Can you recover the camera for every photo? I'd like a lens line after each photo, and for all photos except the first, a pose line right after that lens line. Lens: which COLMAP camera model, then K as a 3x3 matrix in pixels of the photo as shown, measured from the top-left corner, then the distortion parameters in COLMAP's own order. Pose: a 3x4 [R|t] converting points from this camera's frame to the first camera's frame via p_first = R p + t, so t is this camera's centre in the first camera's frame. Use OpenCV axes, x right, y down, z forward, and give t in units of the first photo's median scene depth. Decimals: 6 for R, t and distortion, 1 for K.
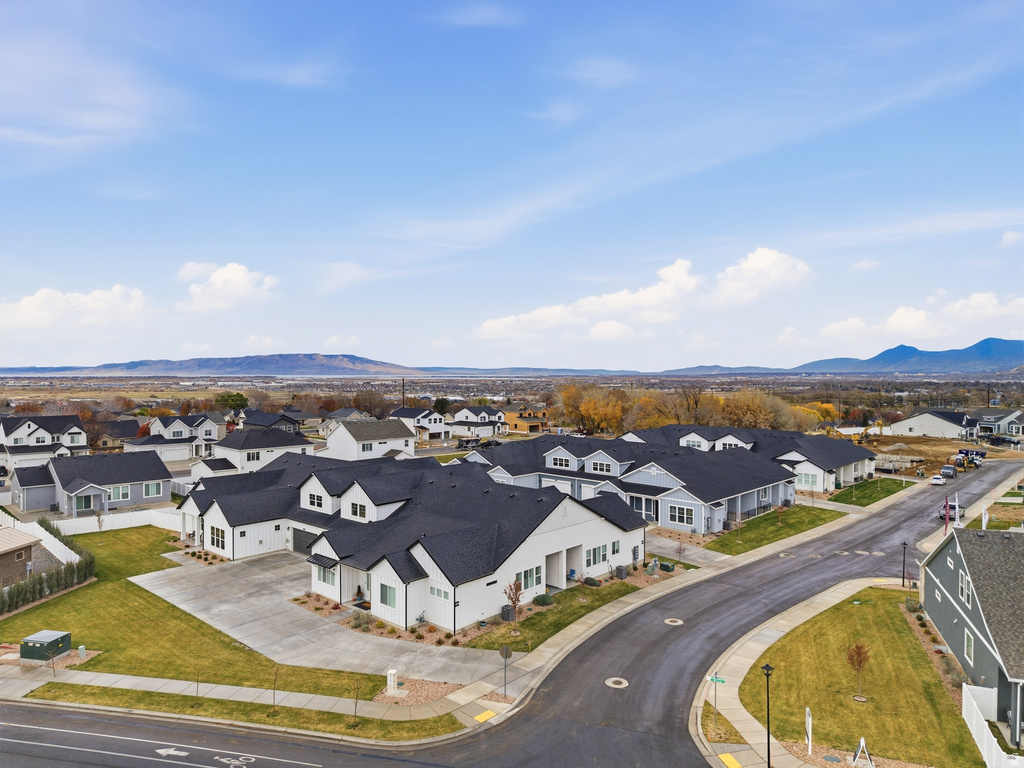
lens RADIAL K [[680.8, 0, 515.2], [0, 680.8, 383.4], [0, 0, 1]] dist [0.039437, -0.049980]
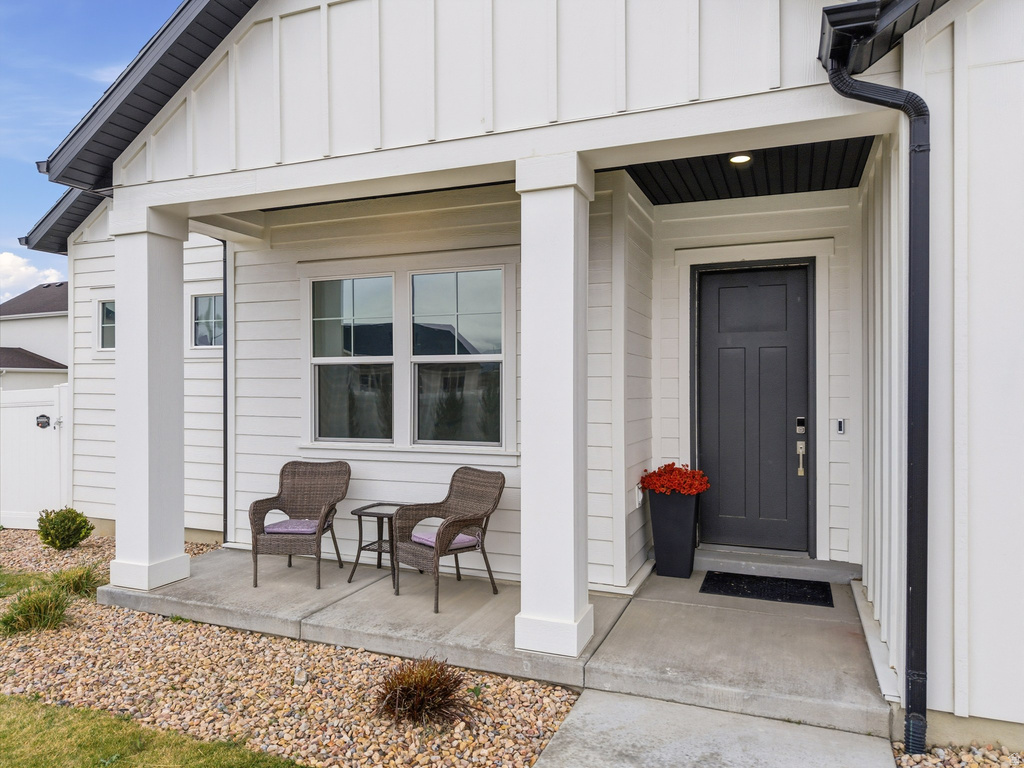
lens RADIAL K [[680.8, 0, 515.2], [0, 680.8, 383.4], [0, 0, 1]] dist [0.039437, -0.049980]
pose [[0.946784, -0.010117, 0.321711, -0.498996], [0.011311, 0.999934, -0.001844, 0.218675], [-0.321672, 0.005385, 0.946836, 0.969662]]
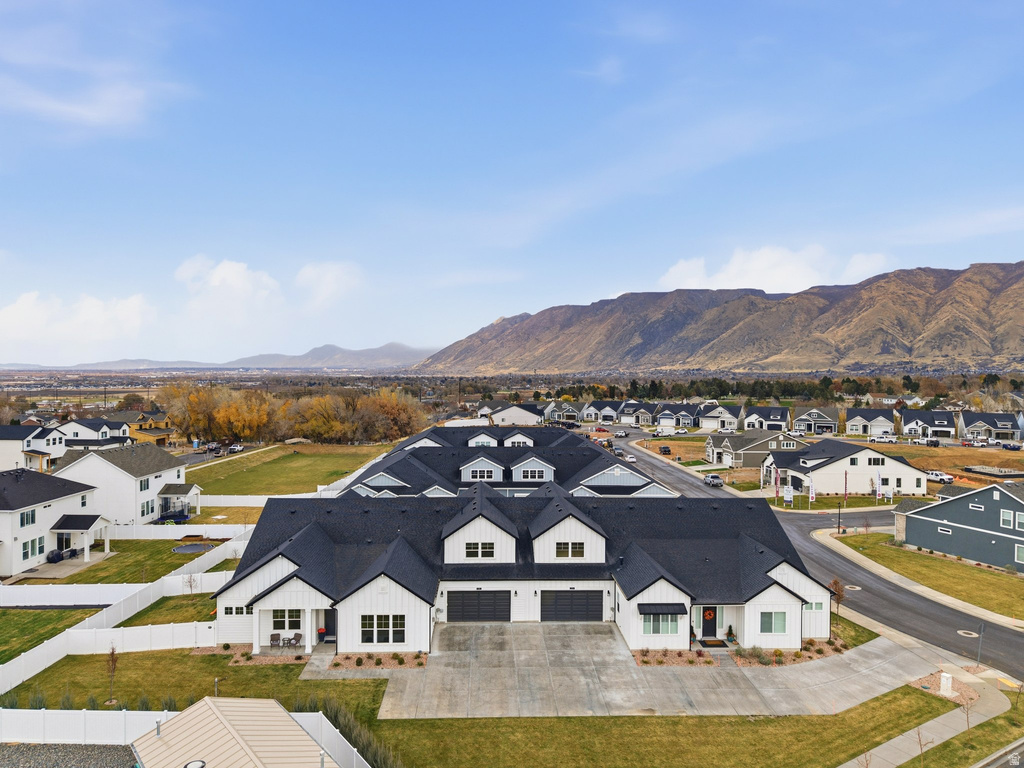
lens RADIAL K [[680.8, 0, 515.2], [0, 680.8, 383.4], [0, 0, 1]] dist [0.039437, -0.049980]
pose [[0.719357, -0.012591, 0.694526, -0.797894], [0.008306, 0.999920, 0.009524, -0.028896], [-0.694591, -0.001082, 0.719404, 0.395960]]
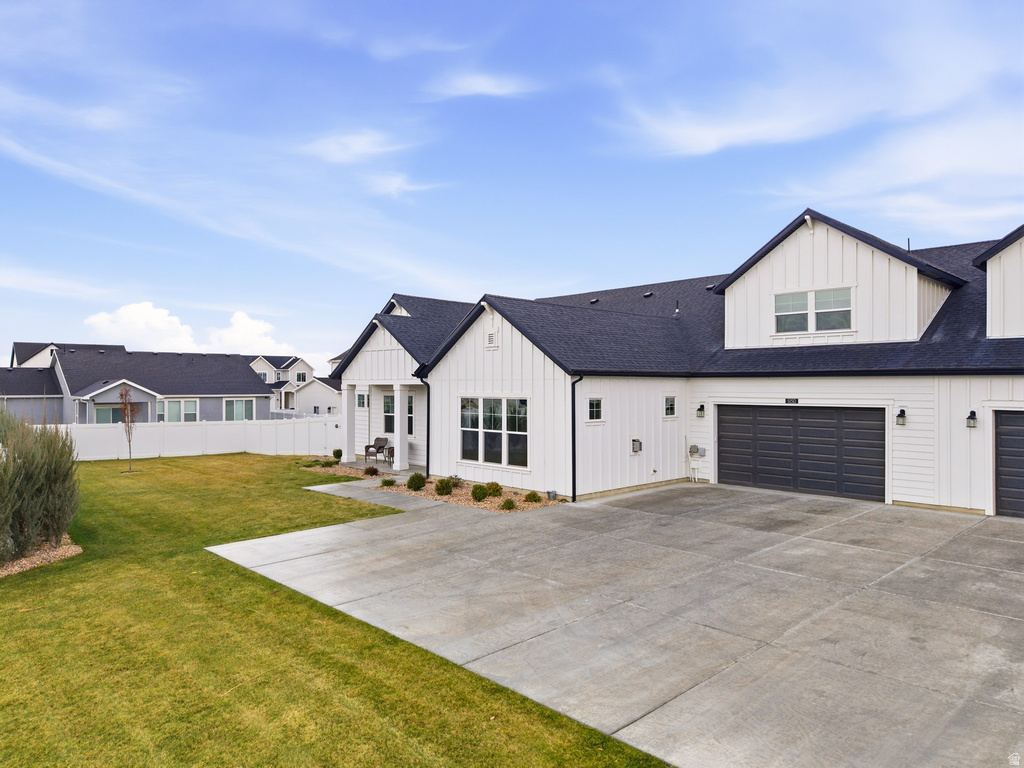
lens RADIAL K [[680.8, 0, 515.2], [0, 680.8, 383.4], [0, 0, 1]] dist [0.039437, -0.049980]
pose [[0.997537, -0.003648, -0.070042, -0.393452], [0.002384, 0.999833, -0.018123, 0.204956], [0.070097, 0.017911, 0.997379, 0.684491]]
